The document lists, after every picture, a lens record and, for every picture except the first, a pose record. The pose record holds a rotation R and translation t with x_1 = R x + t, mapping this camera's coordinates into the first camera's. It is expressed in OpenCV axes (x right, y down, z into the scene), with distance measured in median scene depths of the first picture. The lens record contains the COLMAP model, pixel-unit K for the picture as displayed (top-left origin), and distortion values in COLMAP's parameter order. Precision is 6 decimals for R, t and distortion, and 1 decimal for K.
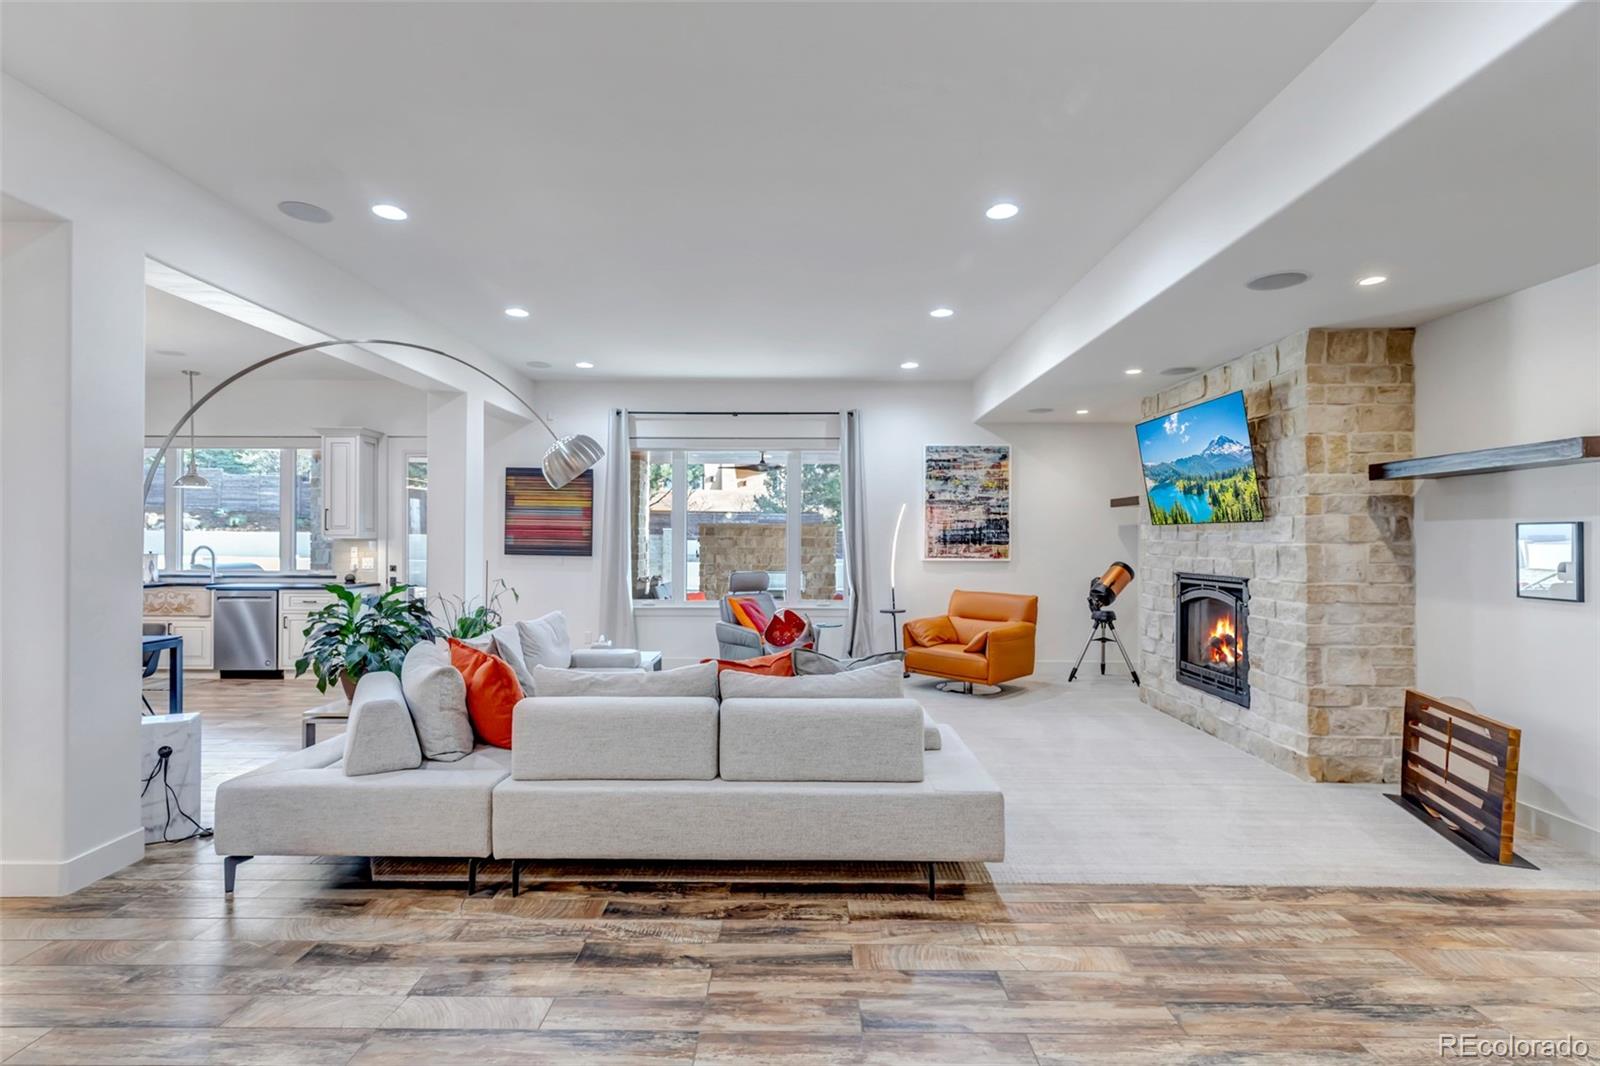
lens RADIAL K [[727.0, 0, 804.2], [0, 727.0, 534.5], [0, 0, 1]] dist [-0.000586, 0.000226]
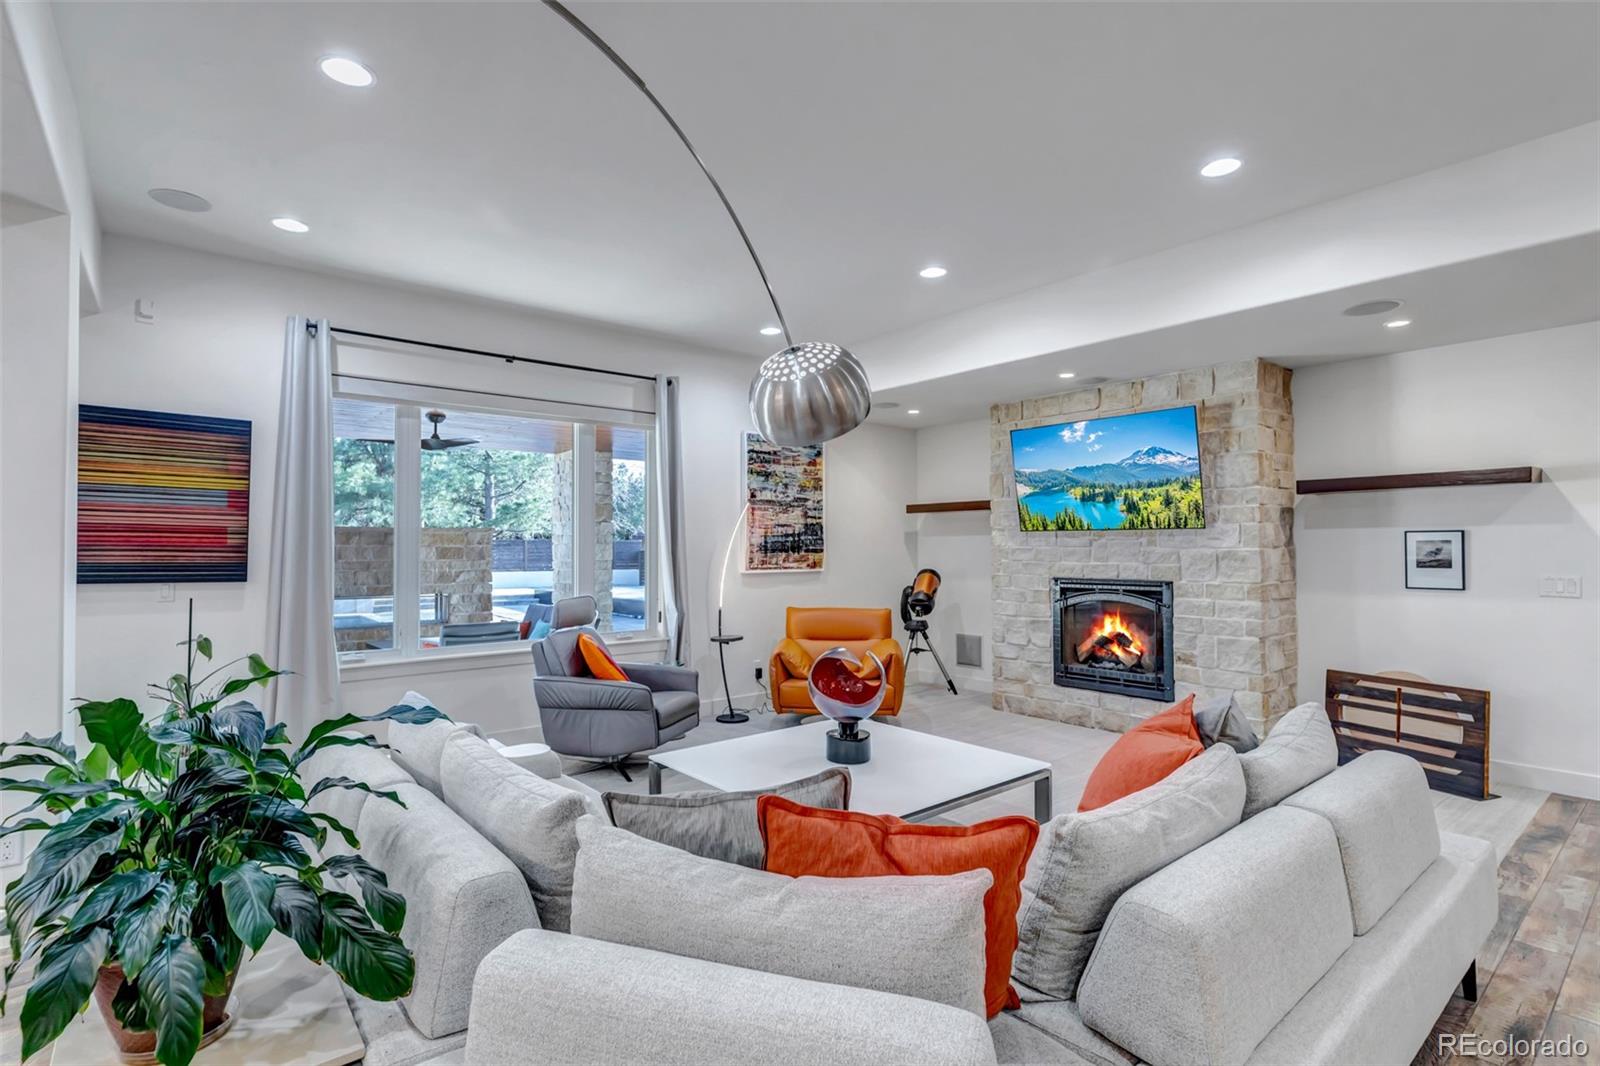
lens RADIAL K [[765.1, 0, 787.9], [0, 765.1, 538.3], [0, 0, 1]] dist [0.002295, -0.000608]
pose [[0.773753, 0.001817, 0.633485, -0.451541], [0.001764, 0.999986, -0.005023, 0.001404], [-0.633485, 0.005004, 0.773739, 0.399609]]
